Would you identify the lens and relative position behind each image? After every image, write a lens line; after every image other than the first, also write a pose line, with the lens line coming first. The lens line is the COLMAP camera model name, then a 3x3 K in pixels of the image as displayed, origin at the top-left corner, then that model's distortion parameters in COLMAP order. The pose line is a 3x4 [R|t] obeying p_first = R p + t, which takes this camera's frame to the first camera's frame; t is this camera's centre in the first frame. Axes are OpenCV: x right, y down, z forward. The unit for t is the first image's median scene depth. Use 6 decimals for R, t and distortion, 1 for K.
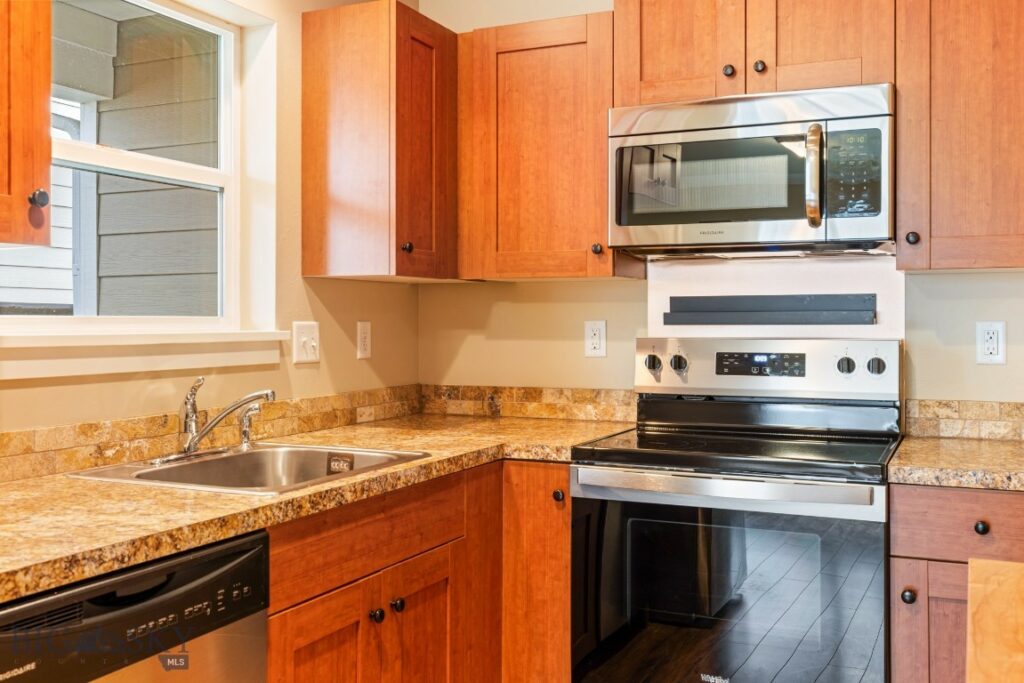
lens RADIAL K [[984.1, 0, 520.0], [0, 984.1, 320.1], [0, 0, 1]] dist [0.007055, 0.000000]
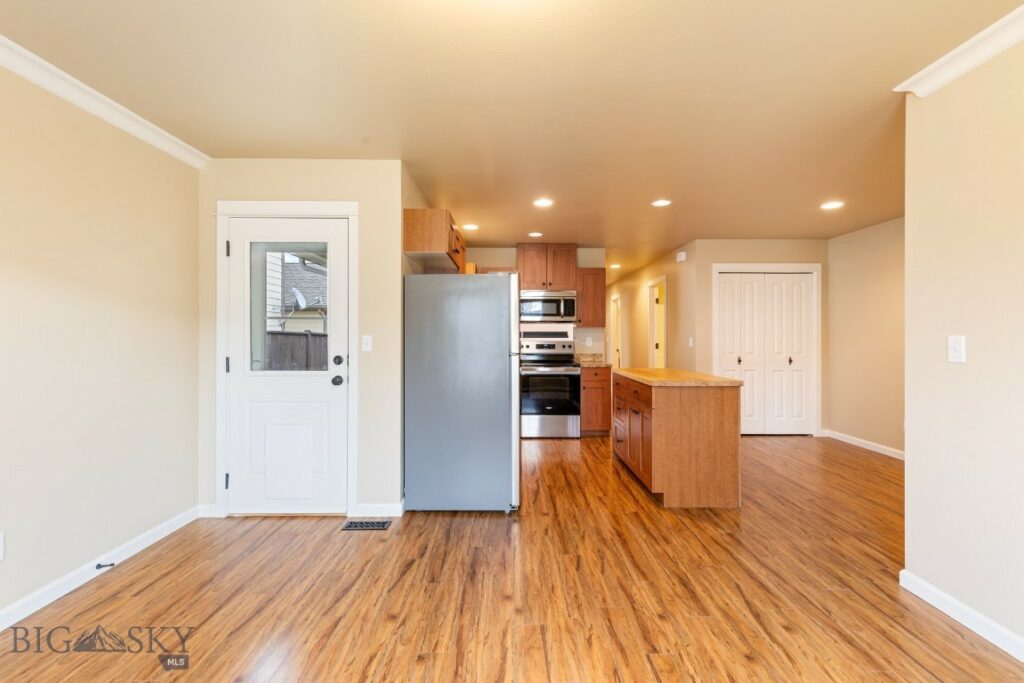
lens RADIAL K [[458.6, 0, 513.1], [0, 458.6, 334.0], [0, 0, 1]] dist [0.000177, 0.001380]
pose [[0.898111, 0.003705, 0.439754, -0.867016], [-0.001964, 0.999988, -0.004416, -0.005059], [-0.439765, 0.003102, 0.898107, -0.883899]]
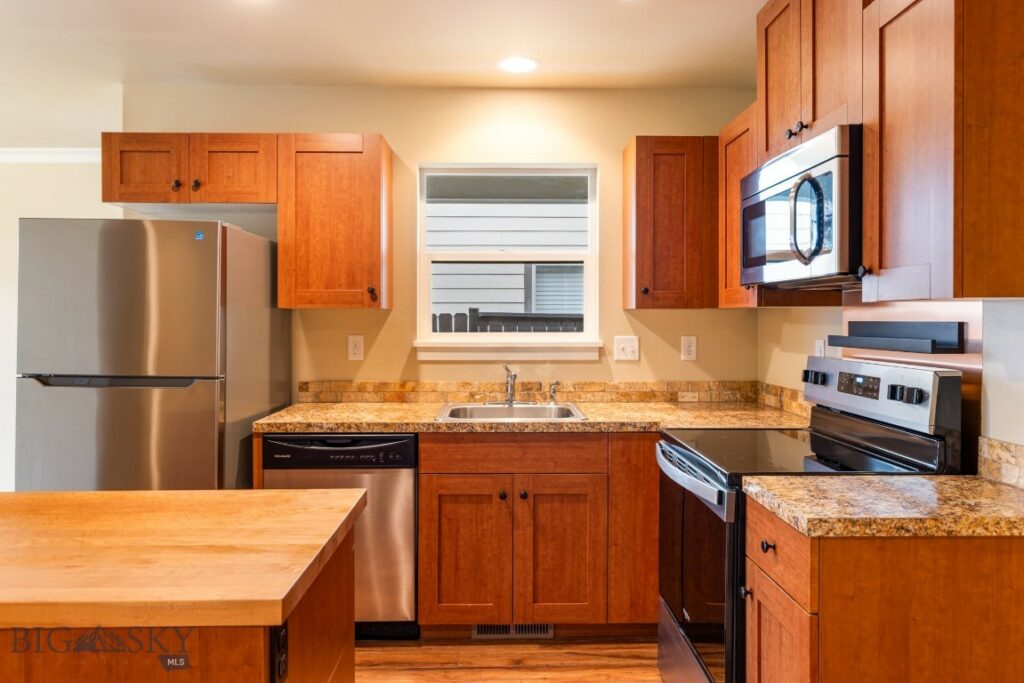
lens RADIAL K [[702.8, 0, 516.1], [0, 702.8, 326.2], [0, 0, 1]] dist [0.003568, -0.001666]
pose [[0.442970, 0.011851, -0.896458, 0.822273], [0.000239, 0.999911, 0.013337, -0.033247], [0.896536, -0.006122, 0.442928, 0.327076]]
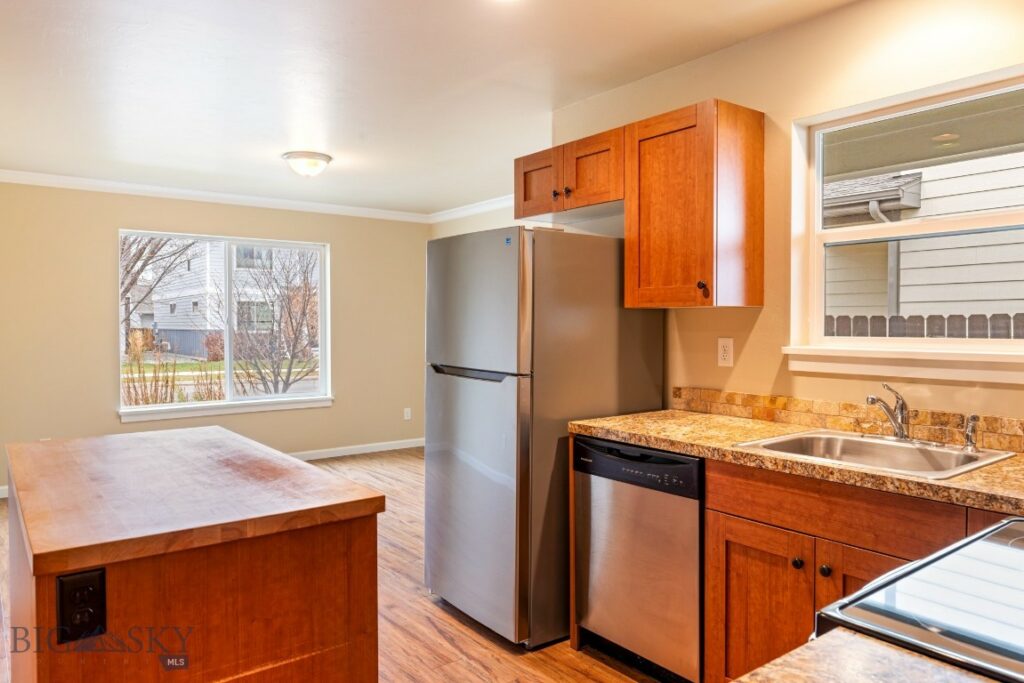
lens RADIAL K [[702.8, 0, 519.6], [0, 702.8, 337.5], [0, 0, 1]] dist [0.003568, -0.001666]
pose [[-0.457400, 0.022290, -0.888982, 0.680474], [0.003459, 0.999723, 0.023286, -0.027262], [0.889254, 0.007576, -0.457350, 0.843115]]
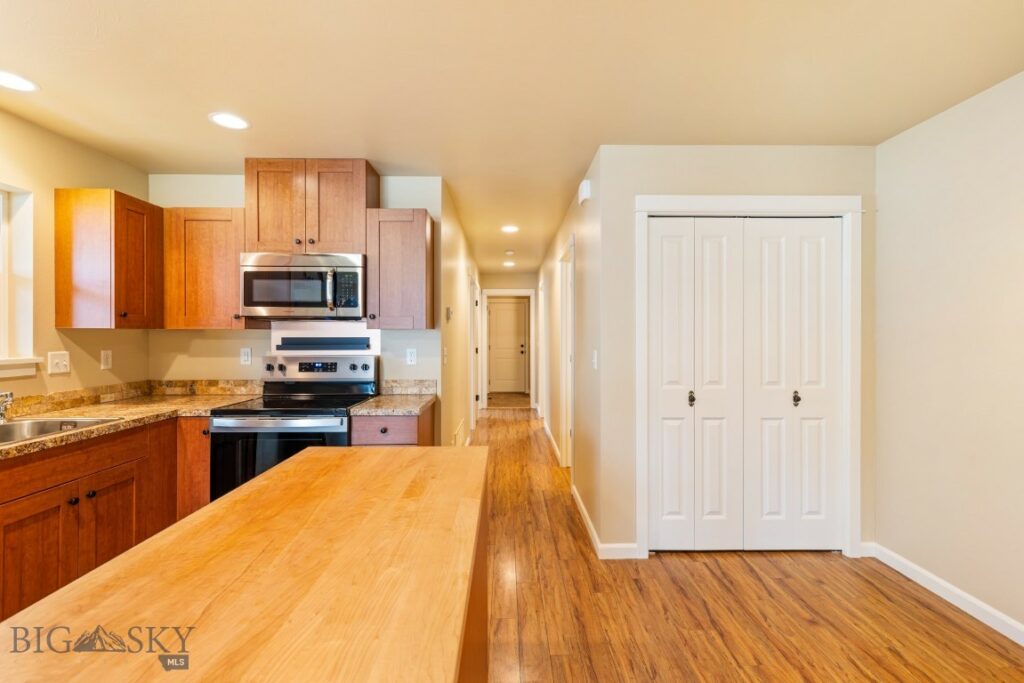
lens RADIAL K [[458.6, 0, 515.5], [0, 458.6, 336.8], [0, 0, 1]] dist [0.000177, 0.001380]
pose [[0.898970, -0.000771, 0.438009, 0.199144], [-0.001134, 0.999991, 0.004087, -0.034222], [-0.438008, -0.004171, 0.898962, -0.192308]]
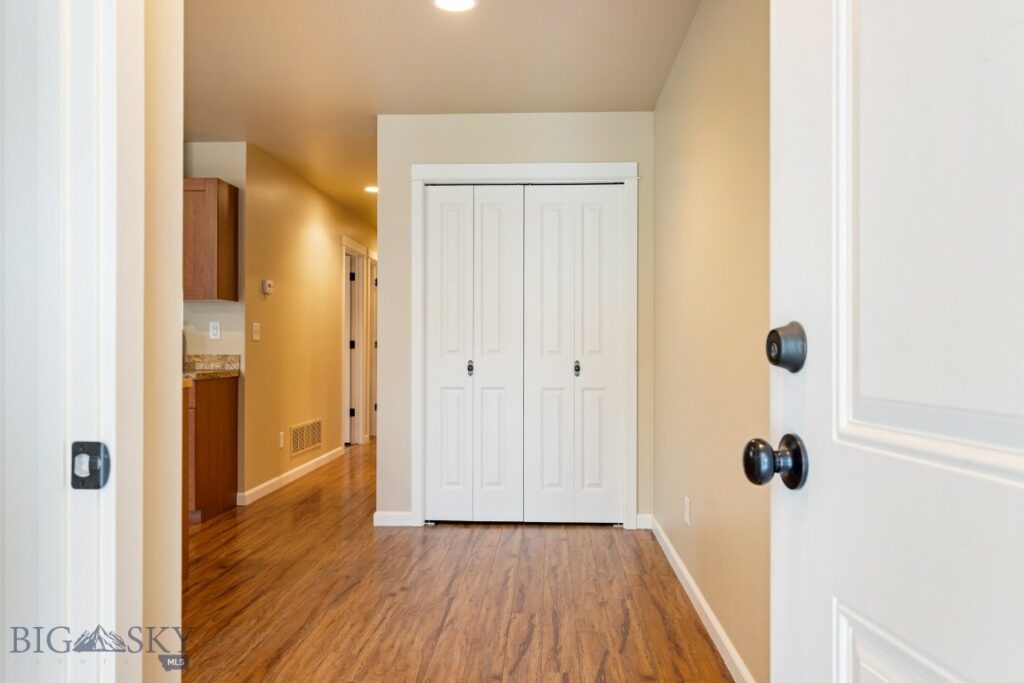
lens RADIAL K [[762.5, 0, 515.9], [0, 762.5, 343.2], [0, 0, 1]] dist [0.005338, 0.000130]
pose [[0.923955, 0.003172, 0.382488, 0.446568], [-0.003136, 0.999995, -0.000717, 0.053189], [-0.382488, -0.000537, 0.923960, -1.038933]]
